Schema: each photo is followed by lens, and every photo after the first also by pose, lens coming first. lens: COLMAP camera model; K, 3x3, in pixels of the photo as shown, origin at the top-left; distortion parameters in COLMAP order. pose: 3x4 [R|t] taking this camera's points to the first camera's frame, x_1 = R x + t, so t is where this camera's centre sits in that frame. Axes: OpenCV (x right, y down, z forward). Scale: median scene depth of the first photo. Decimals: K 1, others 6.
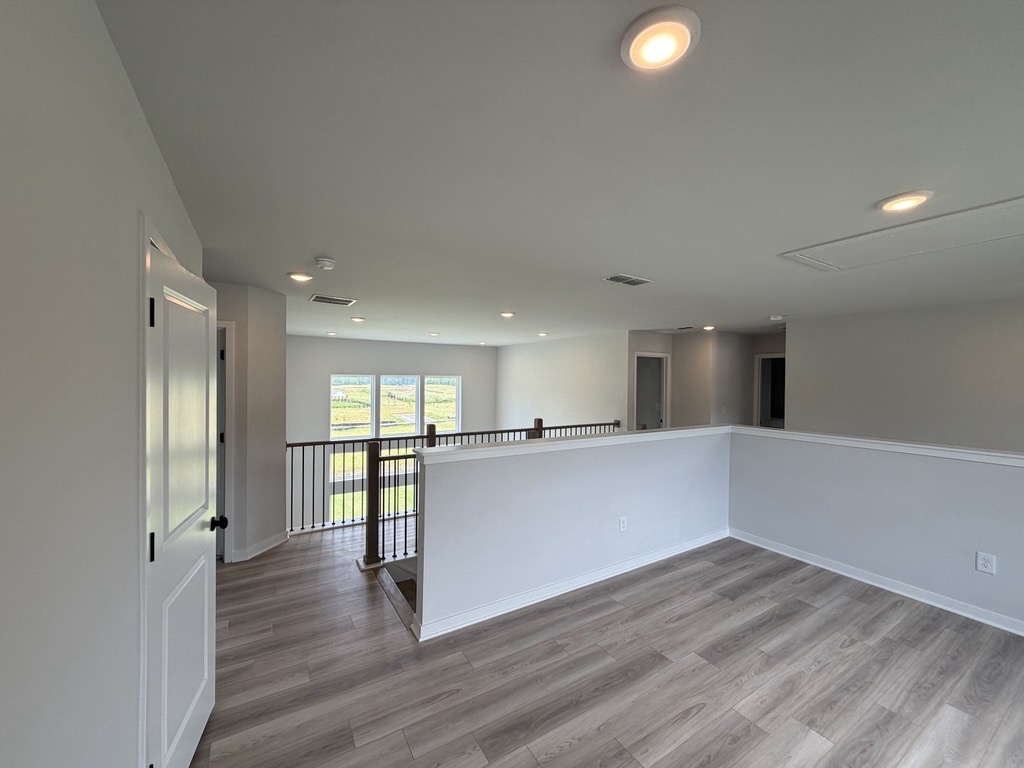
lens RADIAL K [[405.7, 0, 506.3], [0, 405.7, 386.0], [0, 0, 1]] dist [0.016468, 0.000139]
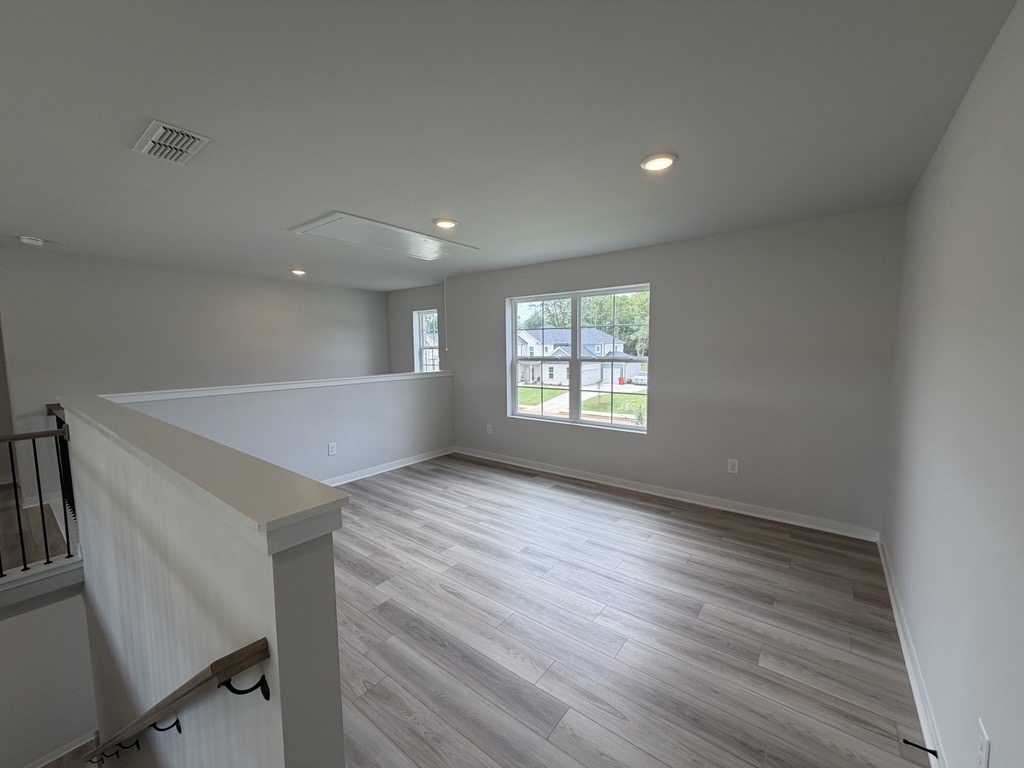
lens RADIAL K [[405.7, 0, 501.4], [0, 405.7, 380.6], [0, 0, 1]] dist [0.016468, 0.000139]
pose [[-0.337553, -0.075006, 0.938313, -0.644223], [0.011563, 0.996415, 0.083811, 0.040120], [-0.941235, 0.039140, -0.335475, 1.104793]]
